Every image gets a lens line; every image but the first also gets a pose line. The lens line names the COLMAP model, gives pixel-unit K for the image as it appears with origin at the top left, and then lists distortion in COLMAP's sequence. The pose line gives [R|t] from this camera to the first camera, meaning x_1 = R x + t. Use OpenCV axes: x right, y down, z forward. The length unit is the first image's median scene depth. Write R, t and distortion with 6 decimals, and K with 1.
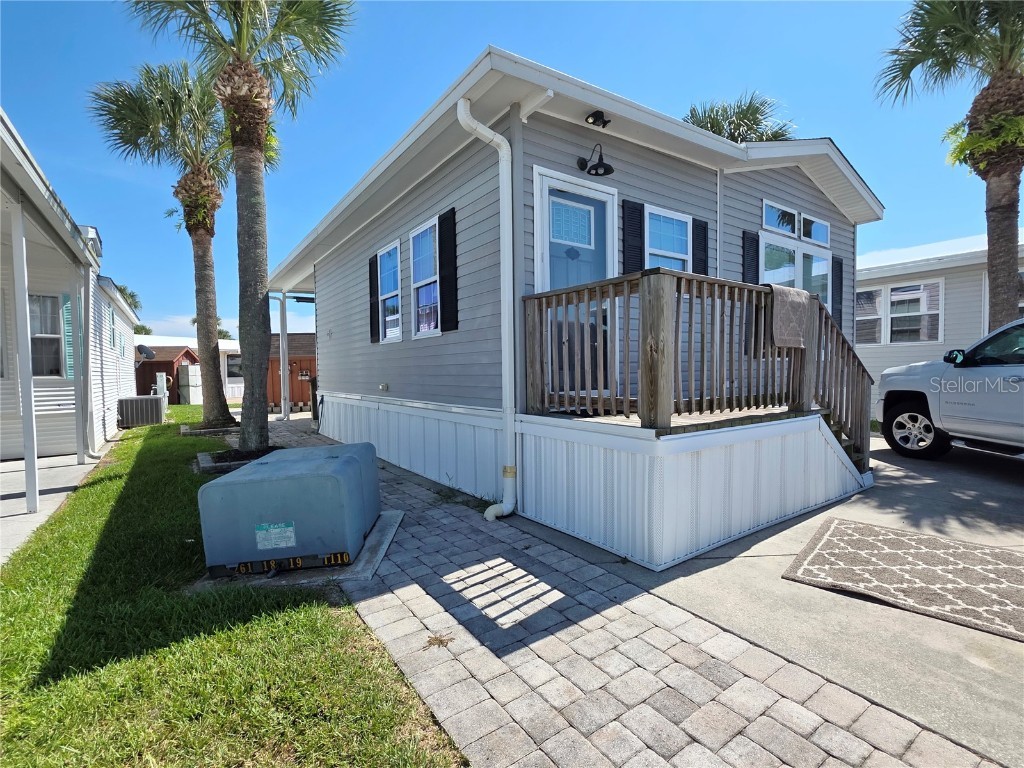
lens RADIAL K [[488.9, 0, 510.2], [0, 488.9, 387.8], [0, 0, 1]] dist [0.001264, 0.000558]
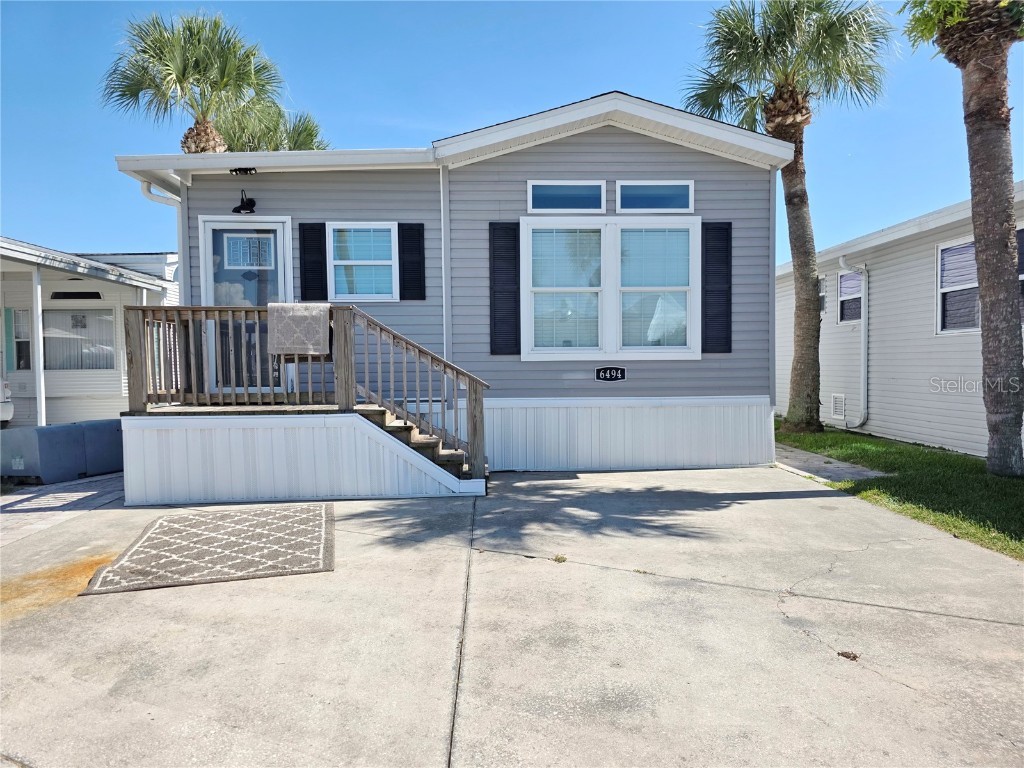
lens RADIAL K [[690.8, 0, 509.8], [0, 690.8, 385.8], [0, 0, 1]] dist [0.049946, -0.044179]
pose [[0.837981, 0.024445, -0.545152, 1.528860], [-0.024037, 0.999680, 0.007878, -0.025506], [0.545170, 0.006502, 0.838300, -0.102419]]
